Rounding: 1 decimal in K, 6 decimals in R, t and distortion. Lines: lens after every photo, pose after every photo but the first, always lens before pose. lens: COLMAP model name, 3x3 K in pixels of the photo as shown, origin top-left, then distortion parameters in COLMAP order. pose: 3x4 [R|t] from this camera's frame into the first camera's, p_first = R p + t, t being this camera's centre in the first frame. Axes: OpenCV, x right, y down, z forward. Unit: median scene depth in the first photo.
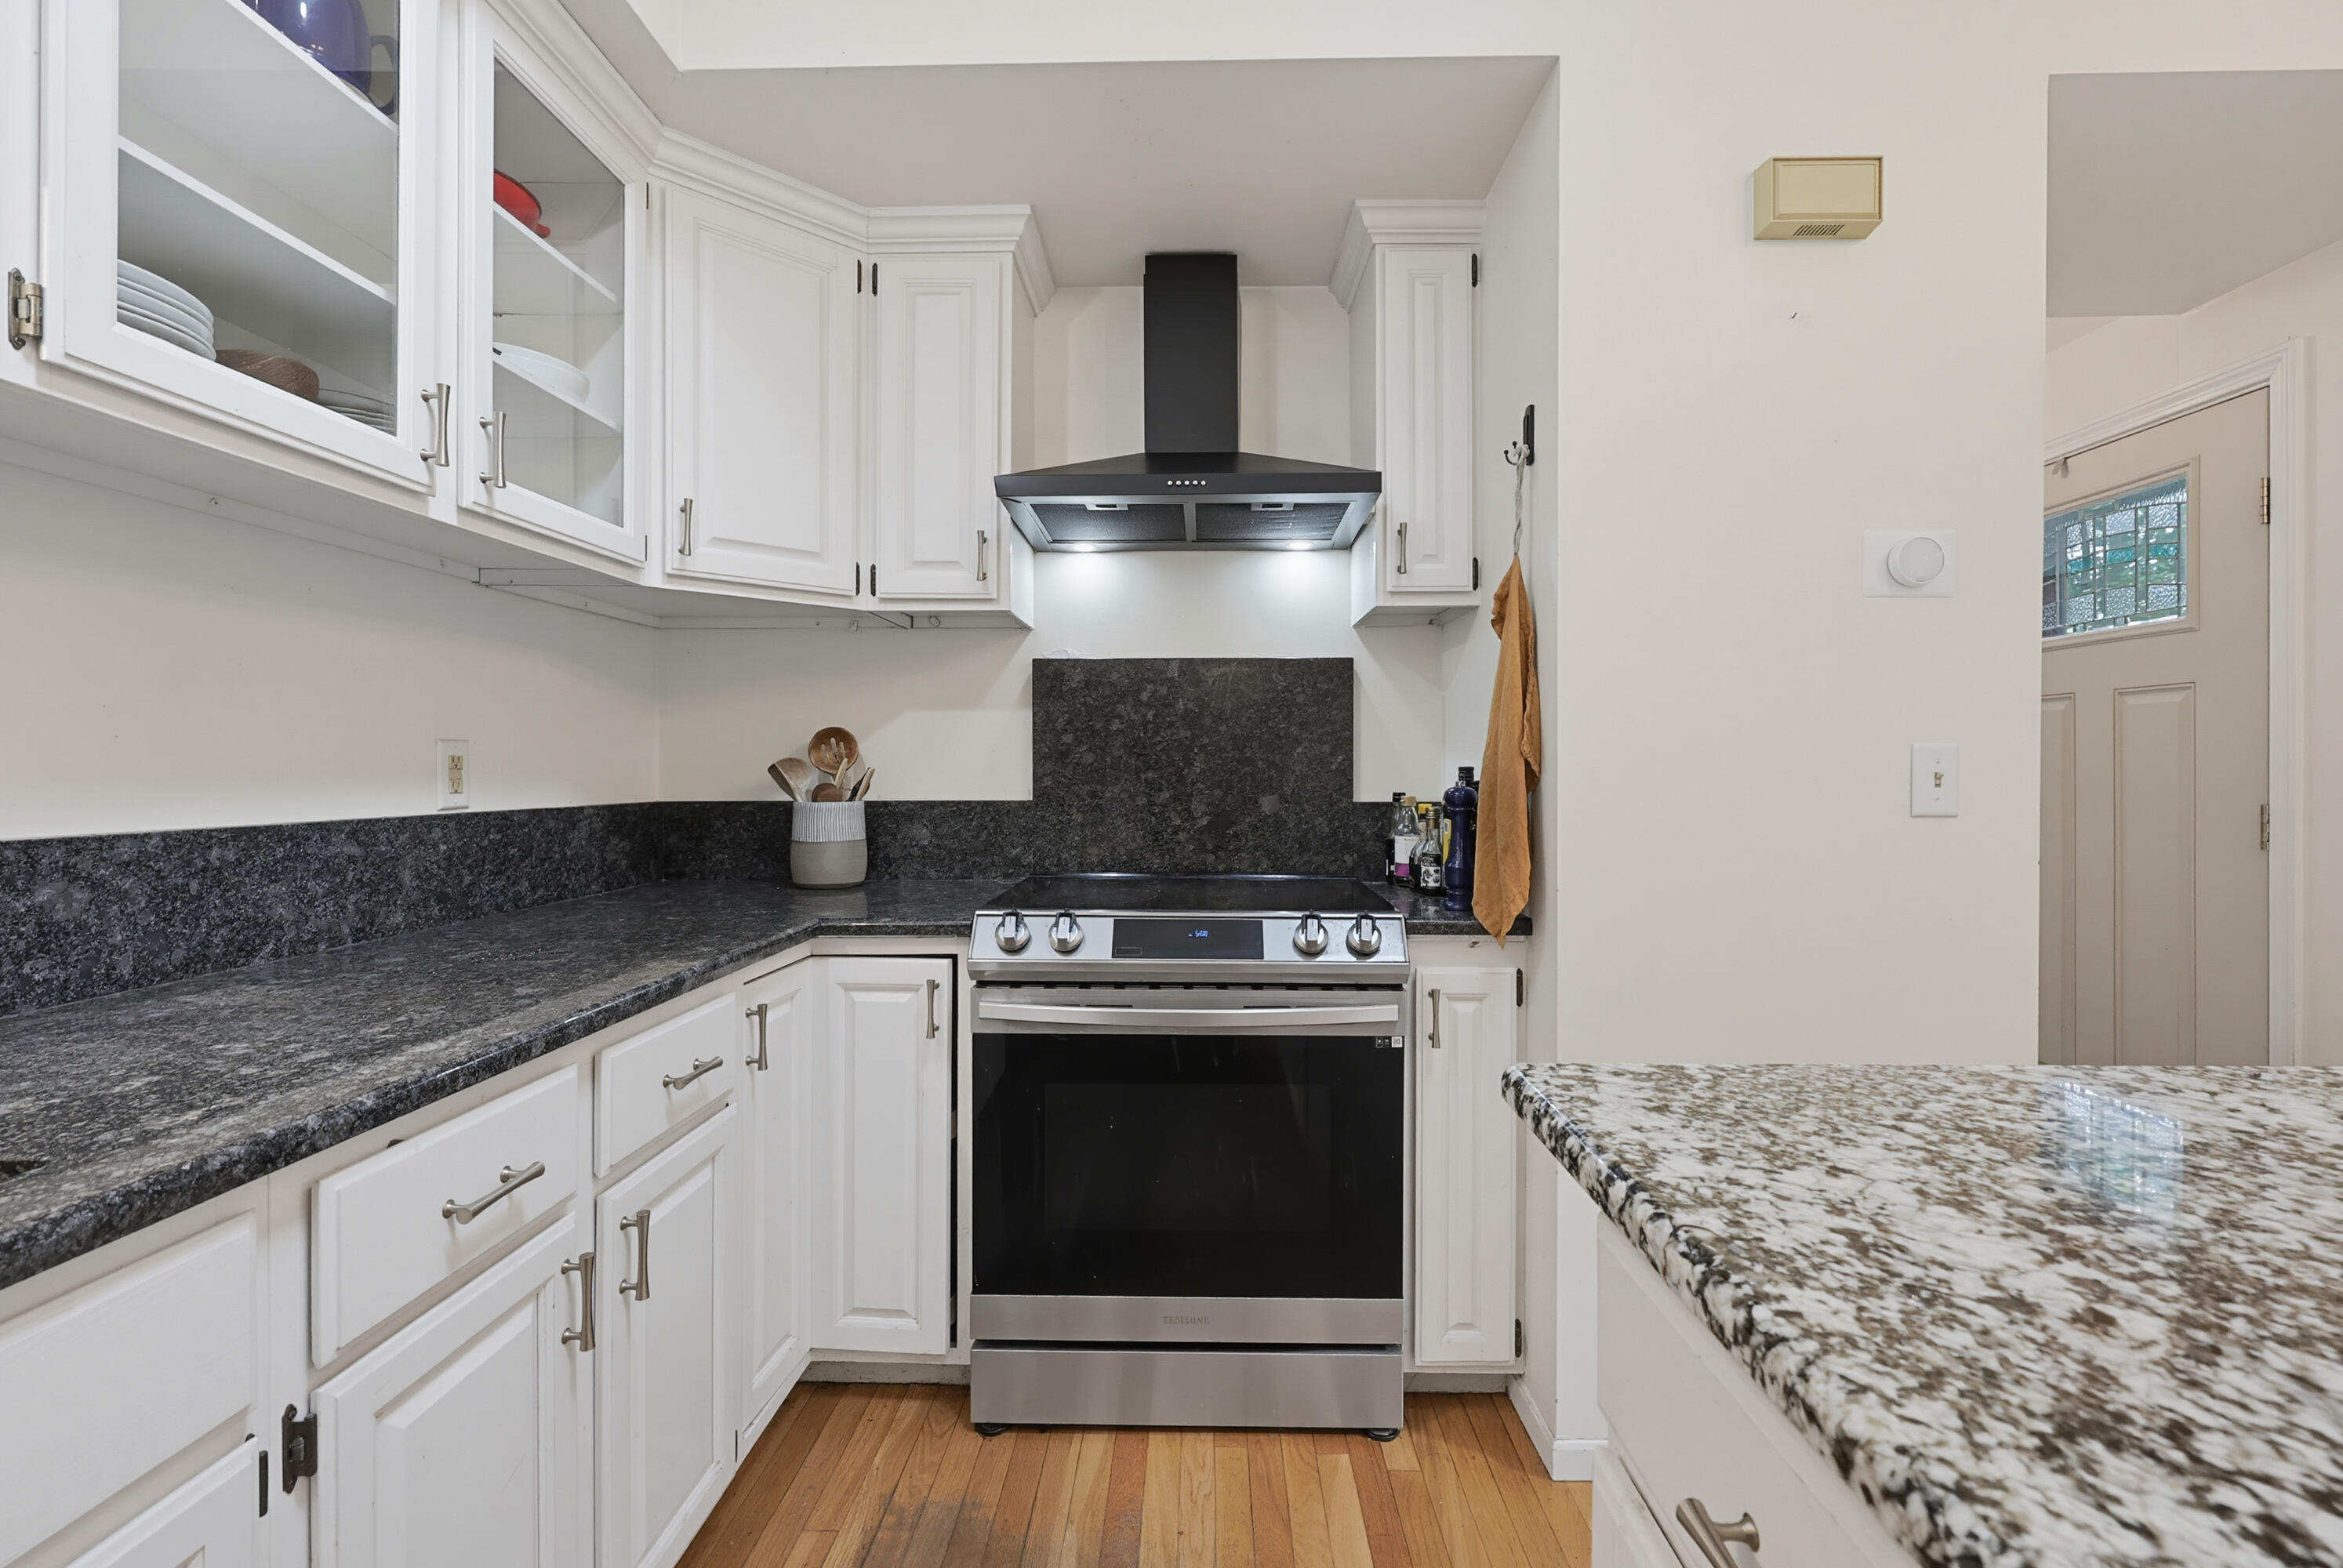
lens RADIAL K [[1013.3, 0, 1180.5], [0, 1013.3, 762.7], [0, 0, 1]] dist [-0.000478, -0.000198]
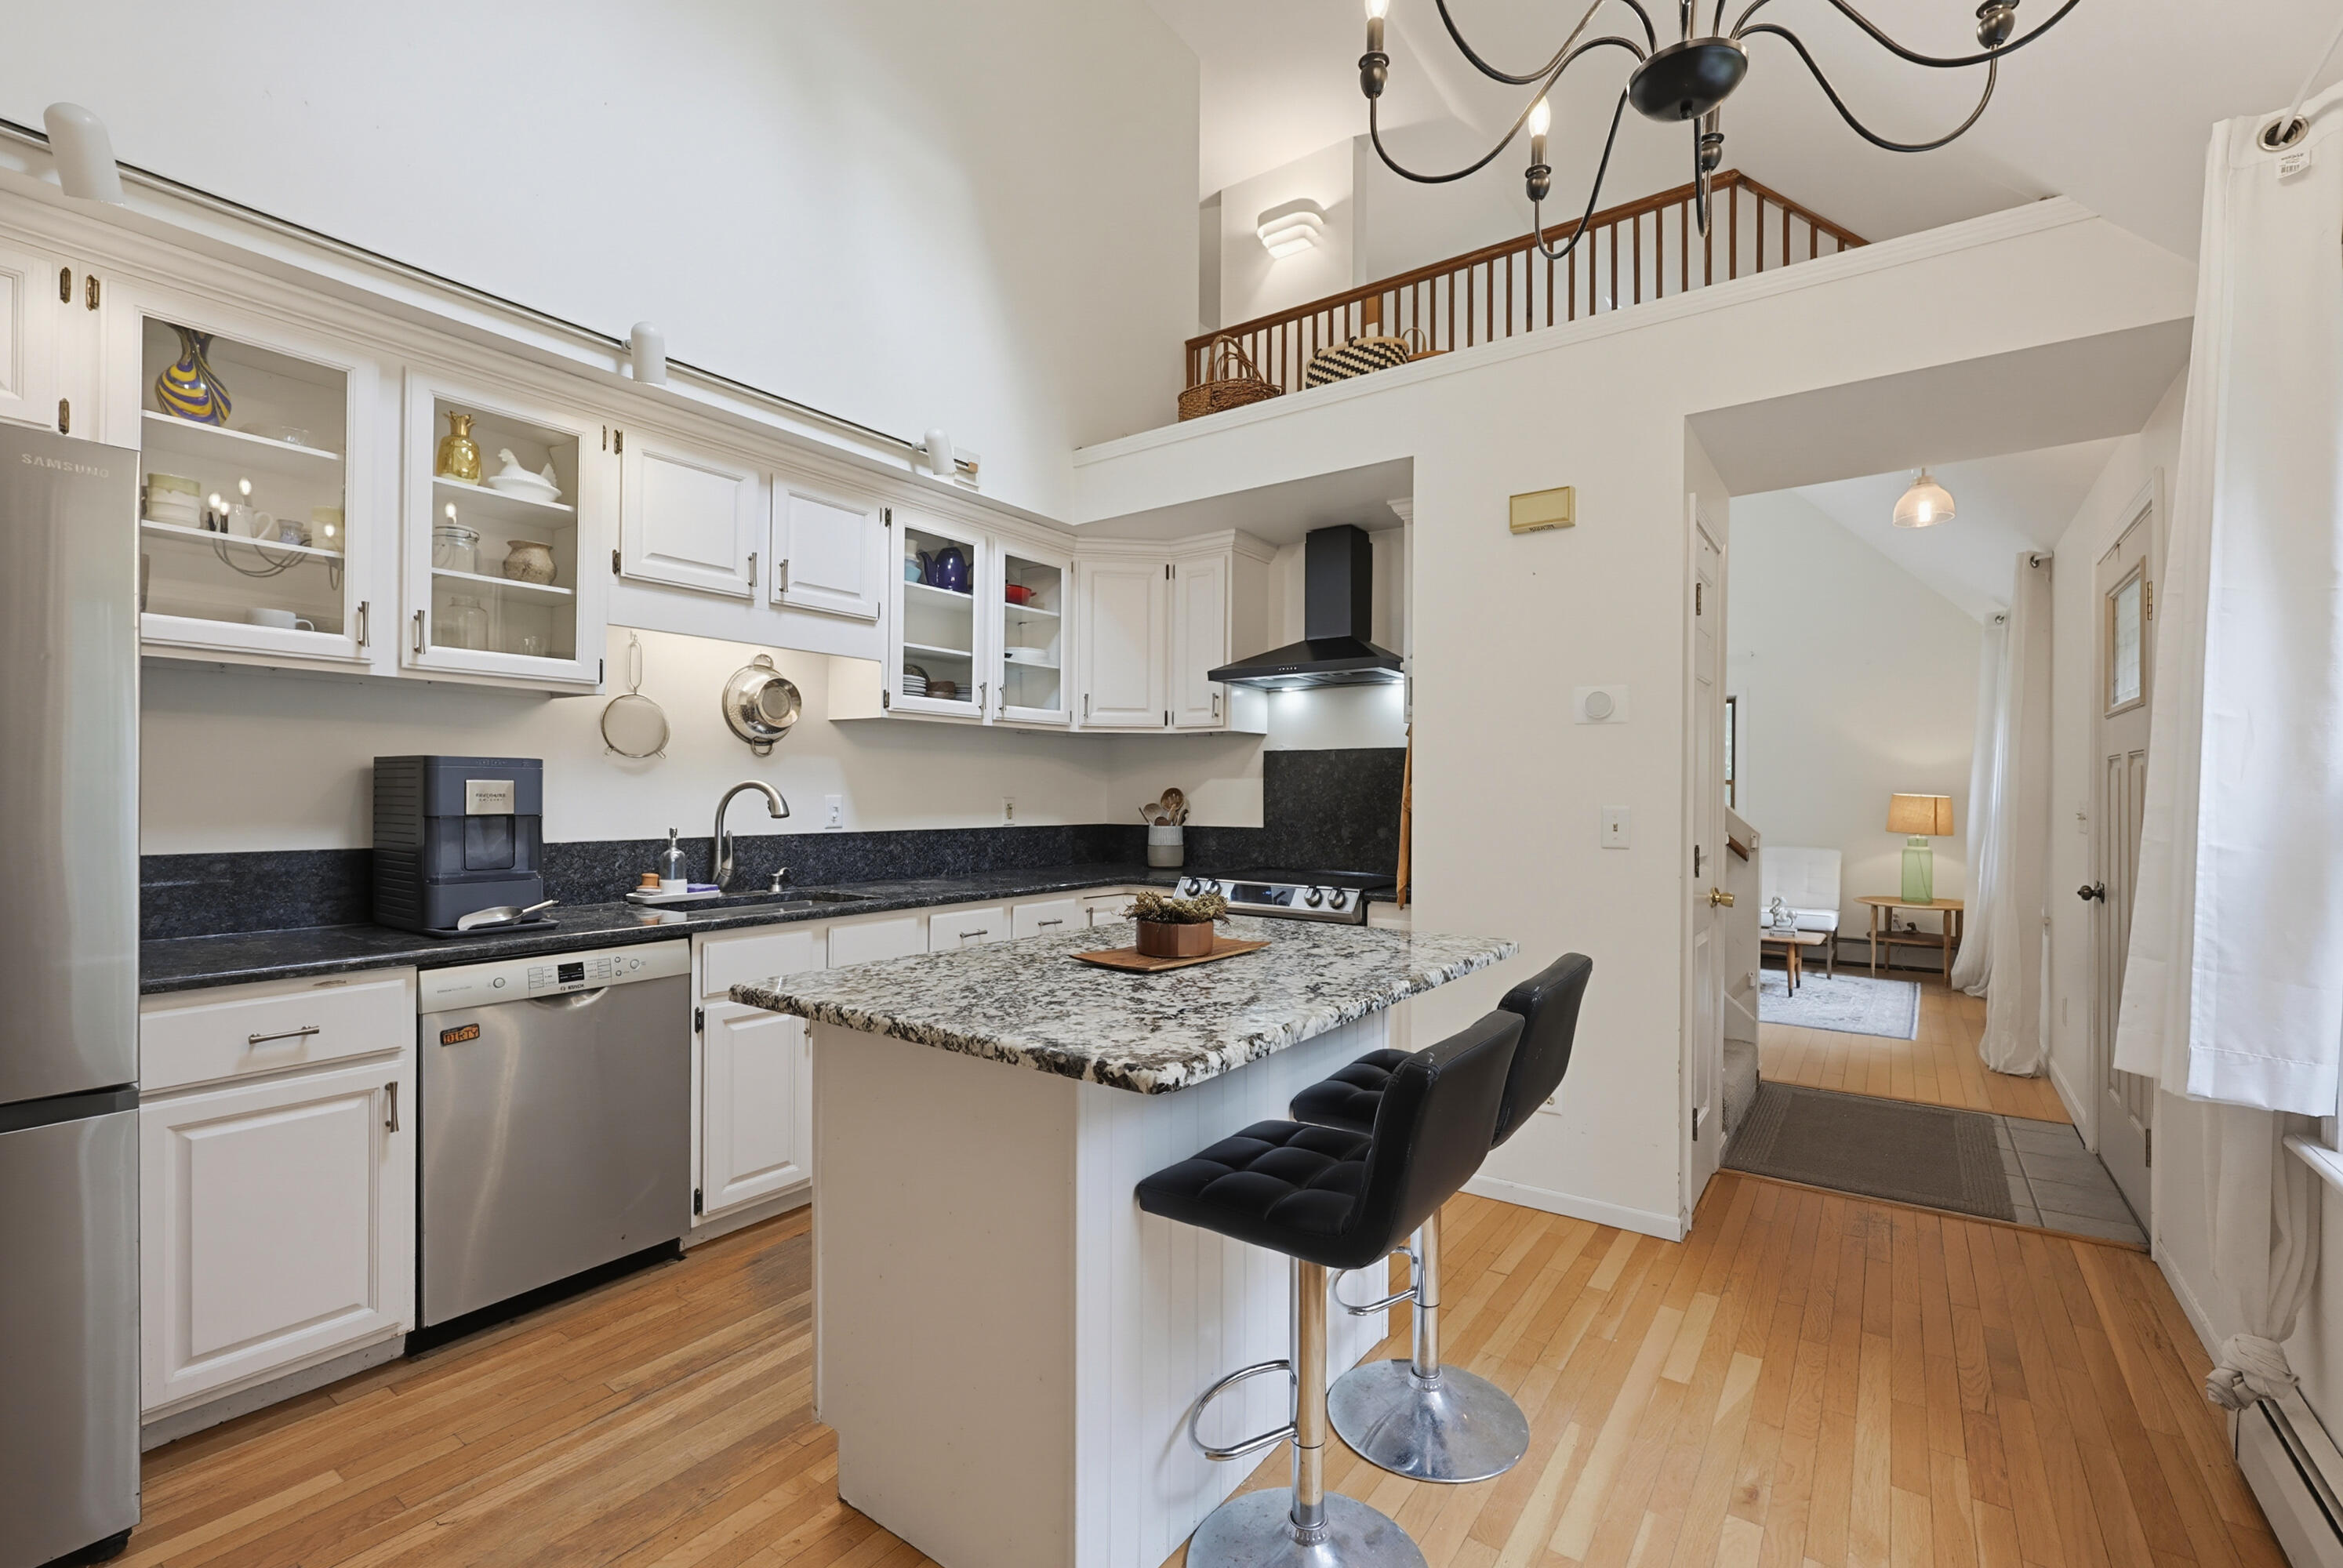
lens RADIAL K [[999.0, 0, 1175.4], [0, 999.0, 789.0], [0, 0, 1]] dist [-0.002944, -0.000136]
pose [[0.822959, 0.002282, -0.568097, 0.870929], [-0.000656, 0.999995, 0.003067, -0.043945], [0.568101, -0.002152, 0.822956, -0.680973]]
